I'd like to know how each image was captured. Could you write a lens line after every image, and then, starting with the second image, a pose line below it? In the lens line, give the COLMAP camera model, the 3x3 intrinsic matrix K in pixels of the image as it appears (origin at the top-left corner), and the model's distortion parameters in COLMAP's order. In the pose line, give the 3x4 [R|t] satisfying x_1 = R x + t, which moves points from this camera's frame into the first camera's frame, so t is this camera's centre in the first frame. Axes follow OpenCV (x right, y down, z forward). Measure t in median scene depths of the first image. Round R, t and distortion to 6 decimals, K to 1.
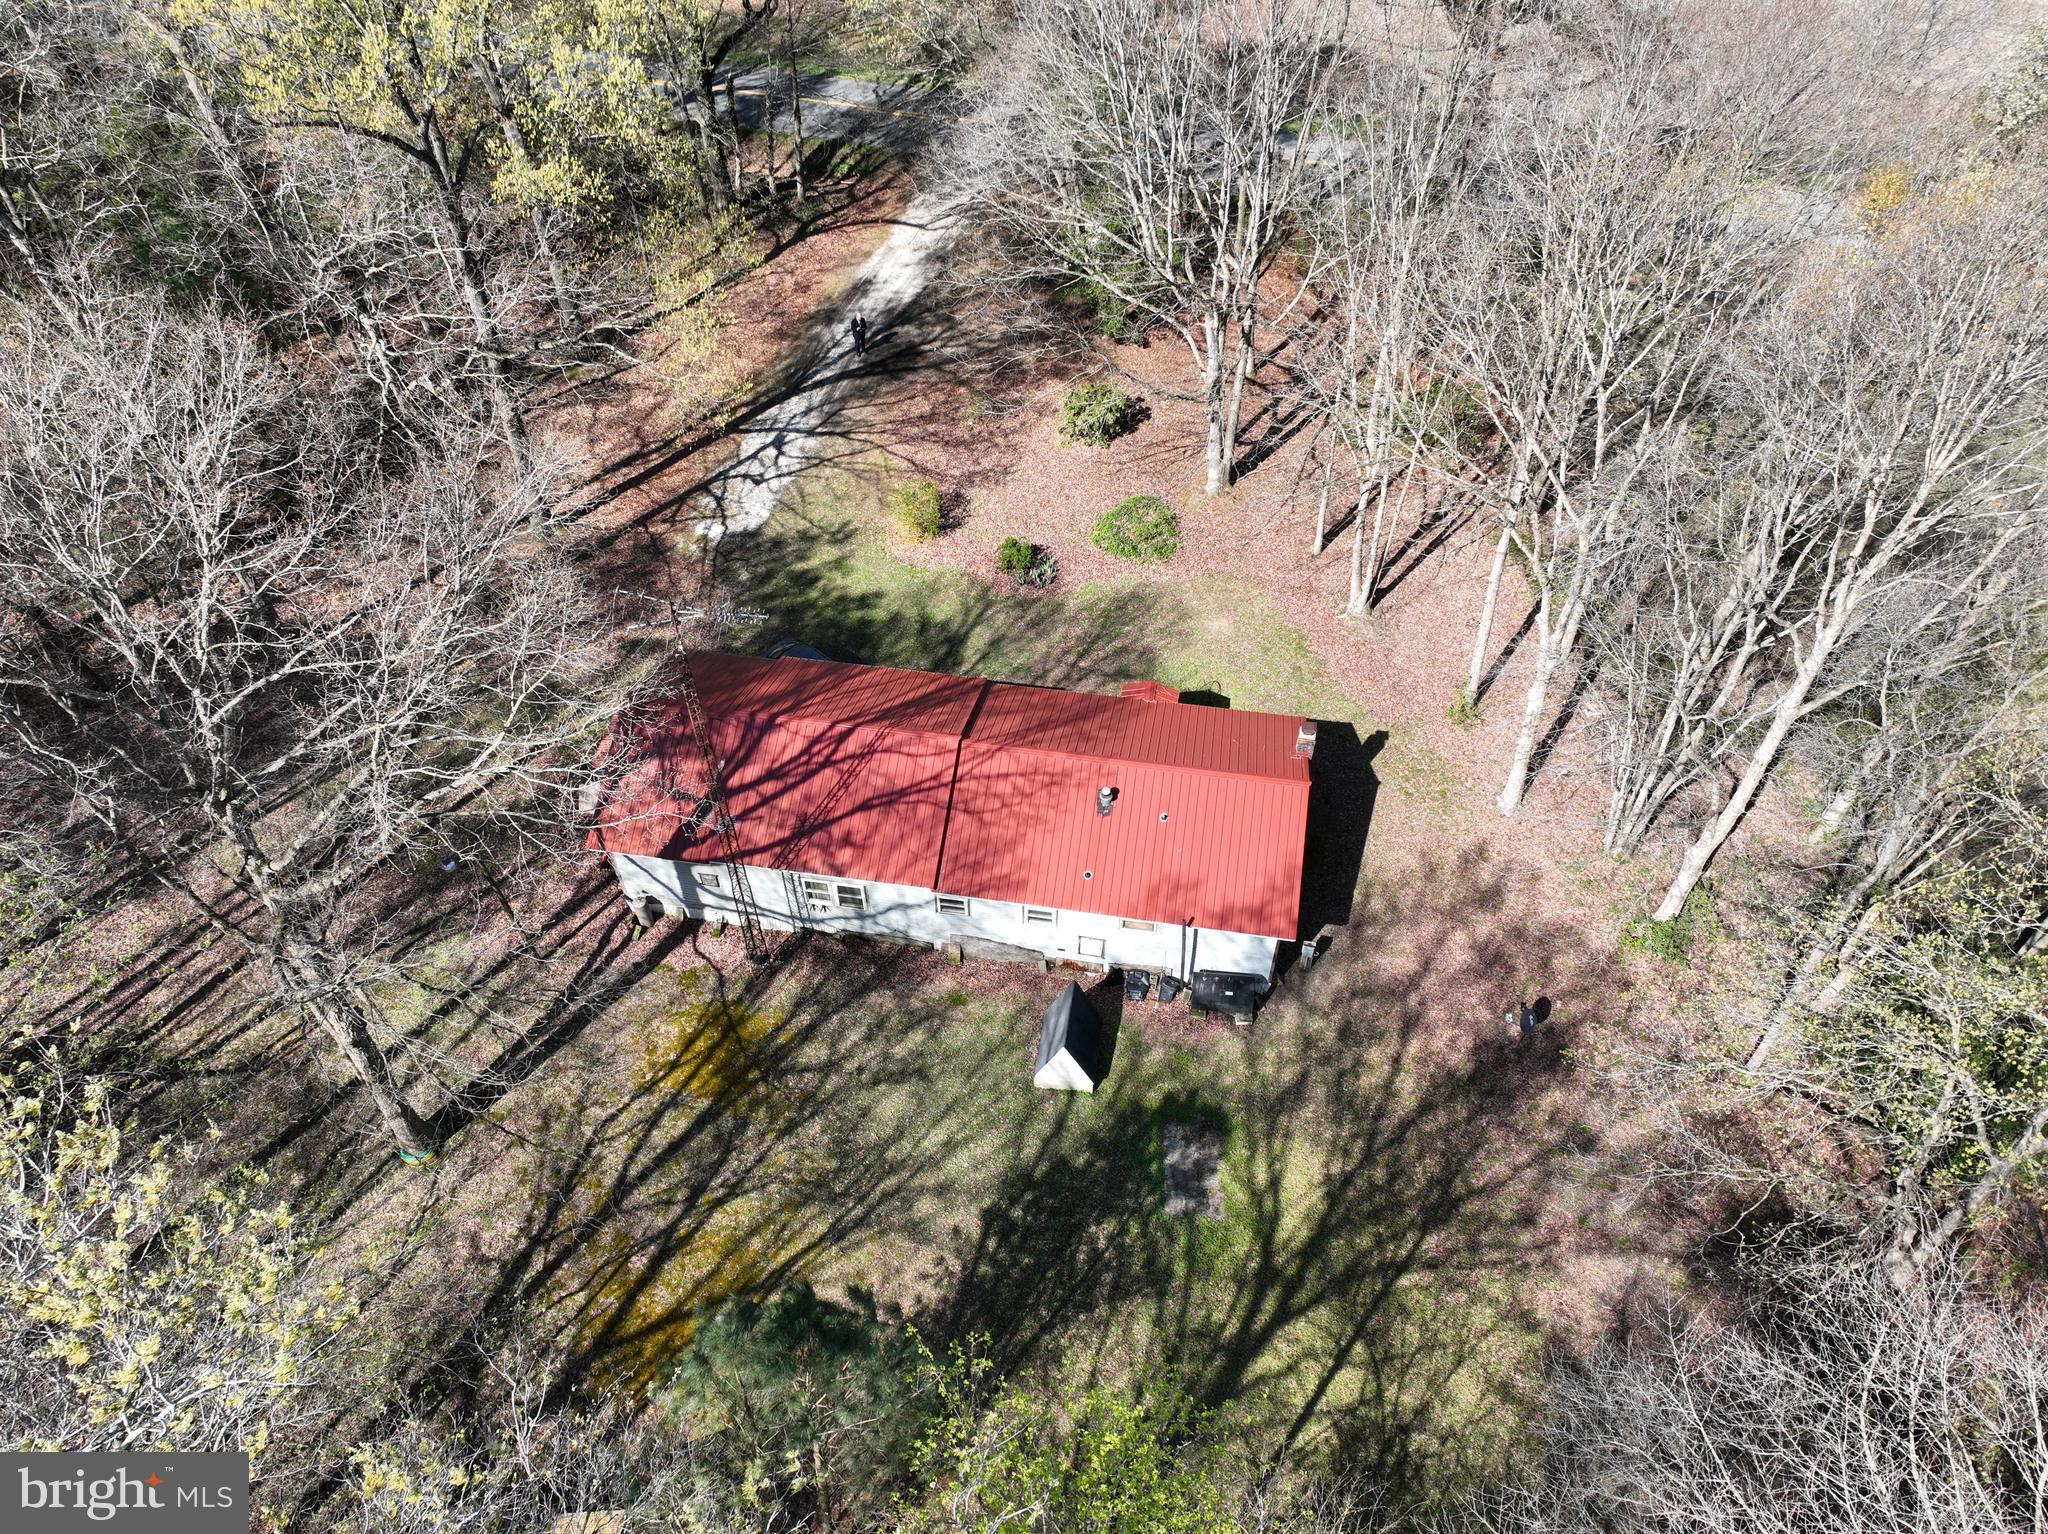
lens RADIAL K [[1440.4, 0, 1033.4], [0, 1440.4, 782.0], [0, 0, 1]] dist [0.000334, 0.017731]
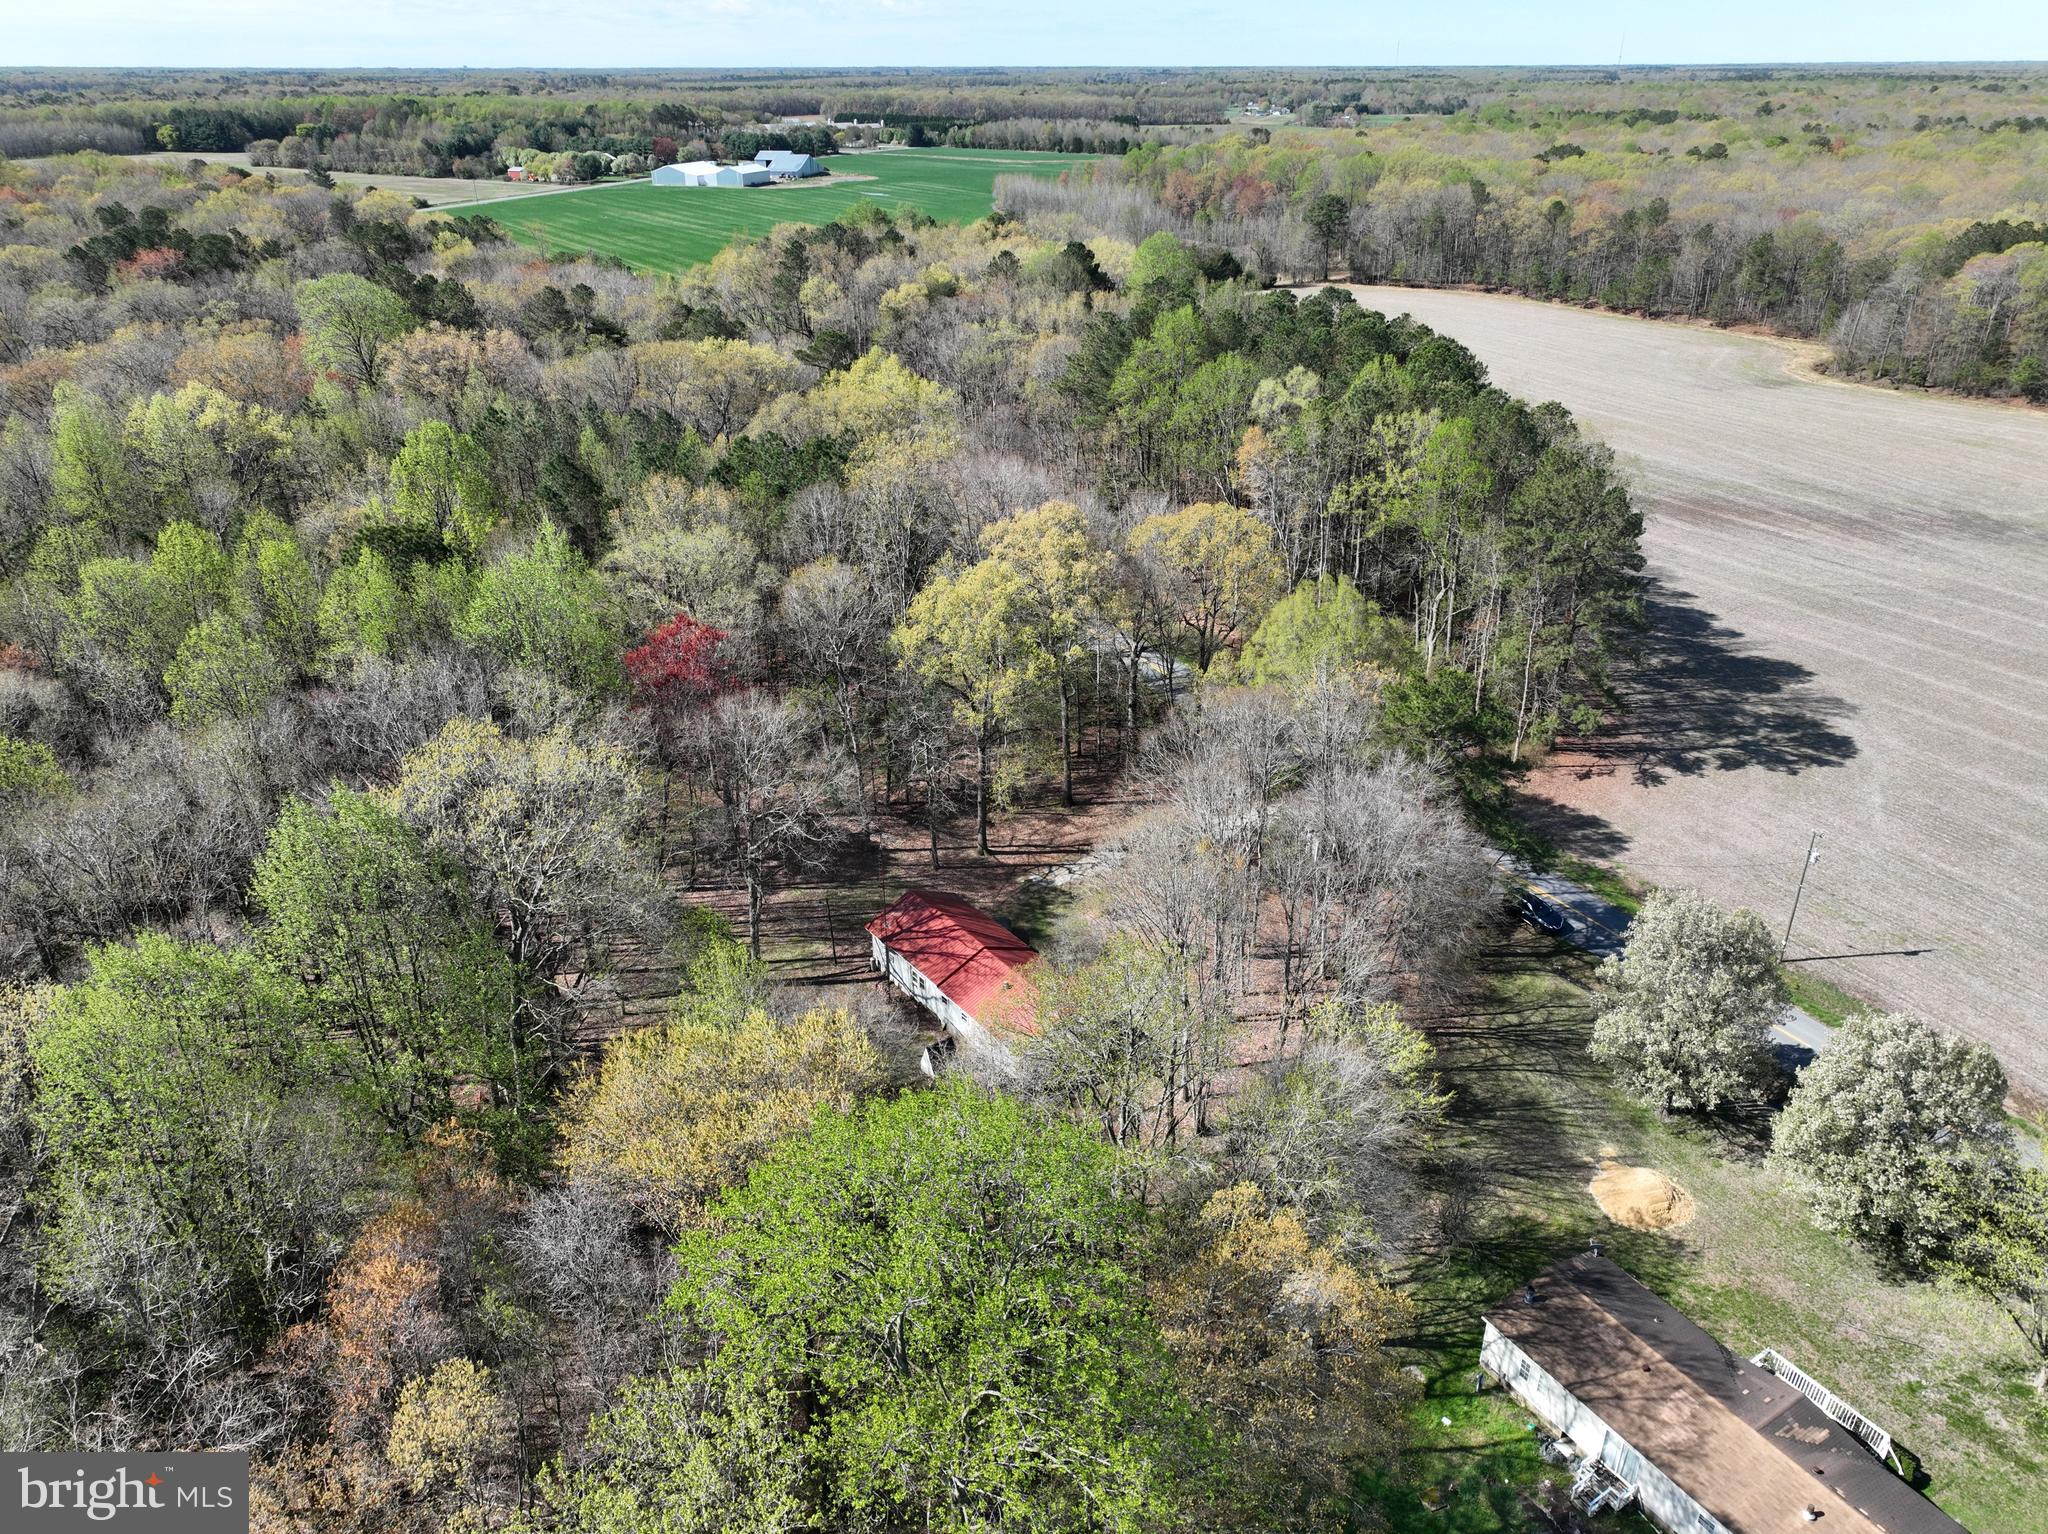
lens RADIAL K [[1440.4, 0, 1030.9], [0, 1440.4, 764.7], [0, 0, 1]] dist [0.000334, 0.017731]
pose [[0.714826, 0.305599, -0.628993, 1.221080], [-0.526635, 0.827024, -0.196687, 0.128765], [0.460085, 0.471847, 0.752118, -0.828165]]
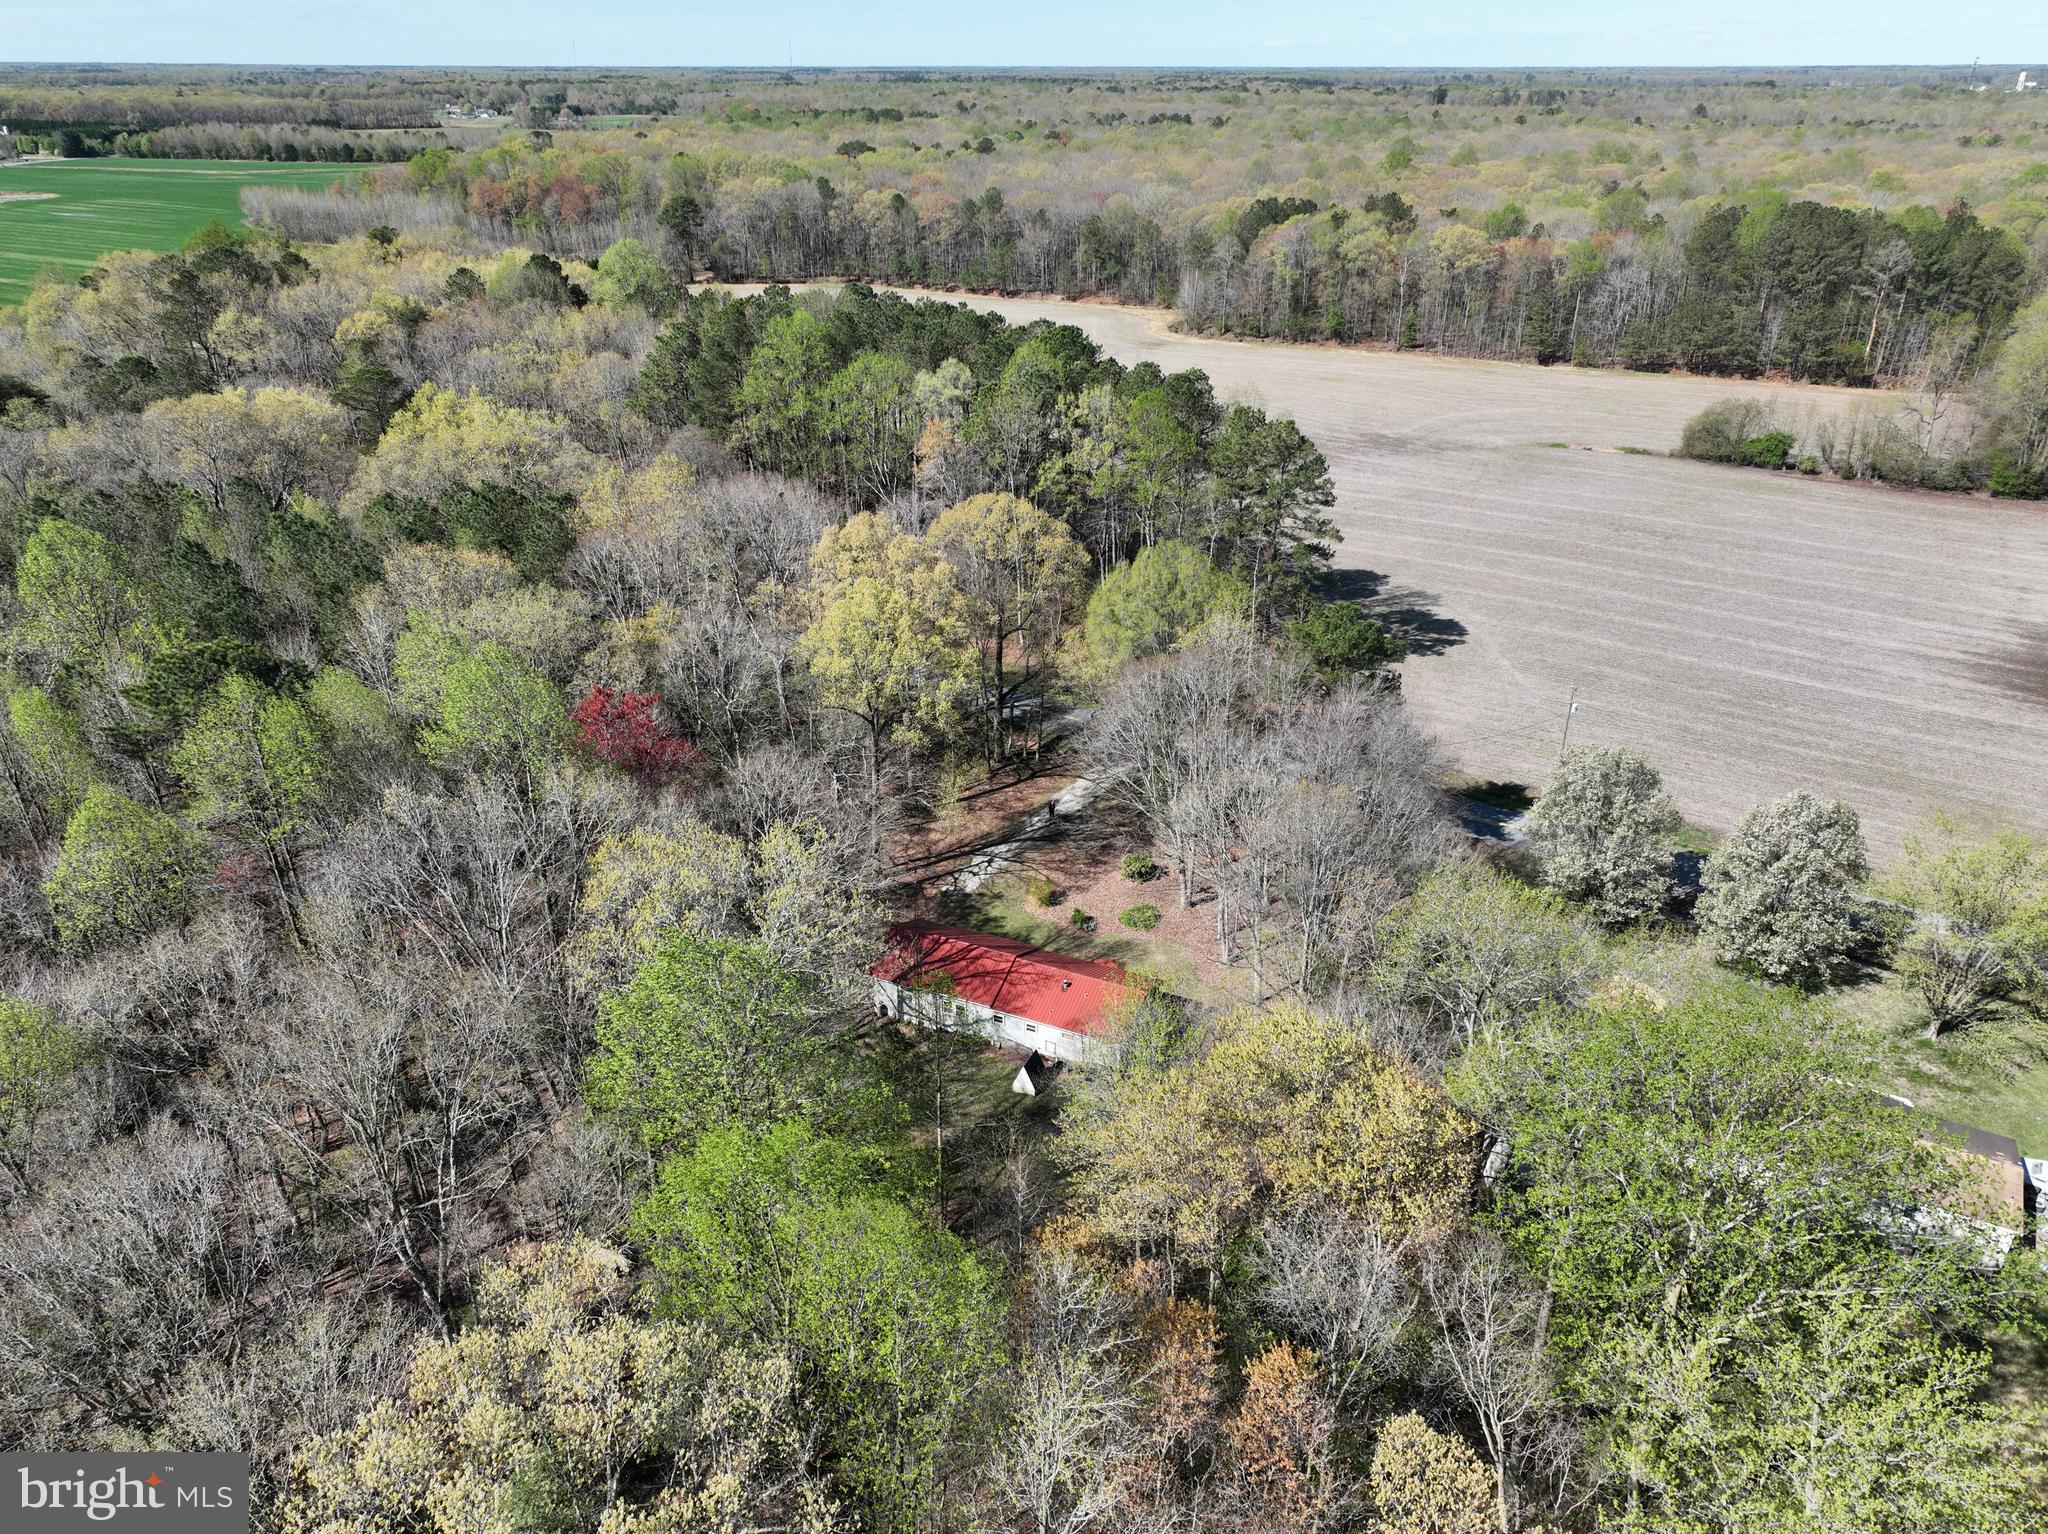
lens RADIAL K [[1440.4, 0, 1019.6], [0, 1440.4, 764.2], [0, 0, 1]] dist [0.000334, 0.017731]
pose [[0.963075, 0.117976, -0.242010, 0.426393], [-0.203126, 0.908369, -0.365521, 0.473173], [0.176712, 0.401183, 0.898791, -1.129606]]
